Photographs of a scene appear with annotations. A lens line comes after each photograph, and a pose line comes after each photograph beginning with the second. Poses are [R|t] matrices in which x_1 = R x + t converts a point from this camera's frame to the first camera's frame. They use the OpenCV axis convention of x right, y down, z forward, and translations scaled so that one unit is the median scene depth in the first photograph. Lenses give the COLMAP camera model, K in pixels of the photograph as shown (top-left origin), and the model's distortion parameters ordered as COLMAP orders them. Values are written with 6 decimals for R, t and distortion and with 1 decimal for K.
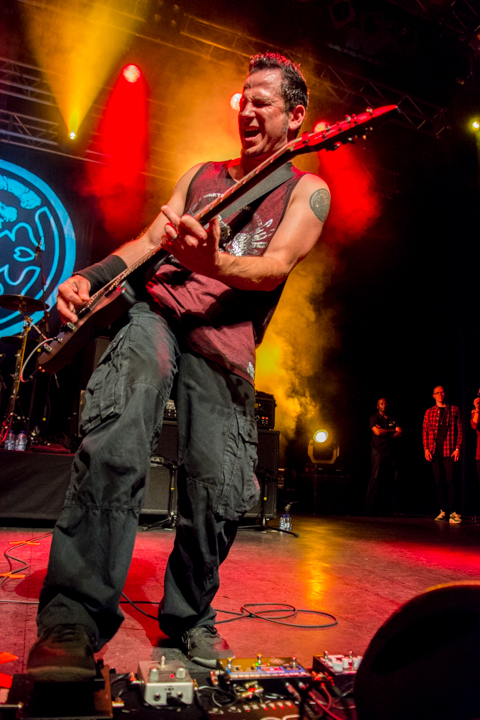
lens RADIAL K [[533.1, 0, 240.5], [0, 533.1, 360.6], [0, 0, 1]] dist [-0.041594, -0.024387]
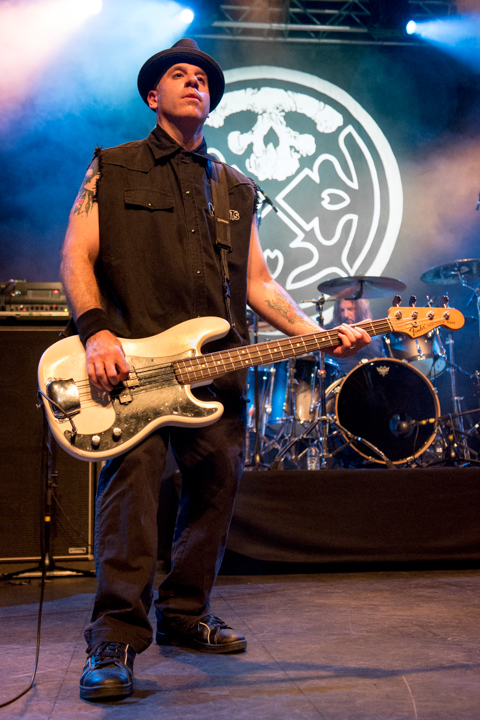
lens RADIAL K [[851.7, 0, 242.9], [0, 851.7, 360.3], [0, 0, 1]] dist [0.024810, 0.000000]
pose [[0.971317, -0.116288, -0.207416, -0.359198], [0.126602, 0.991259, 0.037119, -0.051532], [0.201286, -0.062314, 0.977548, -0.173597]]
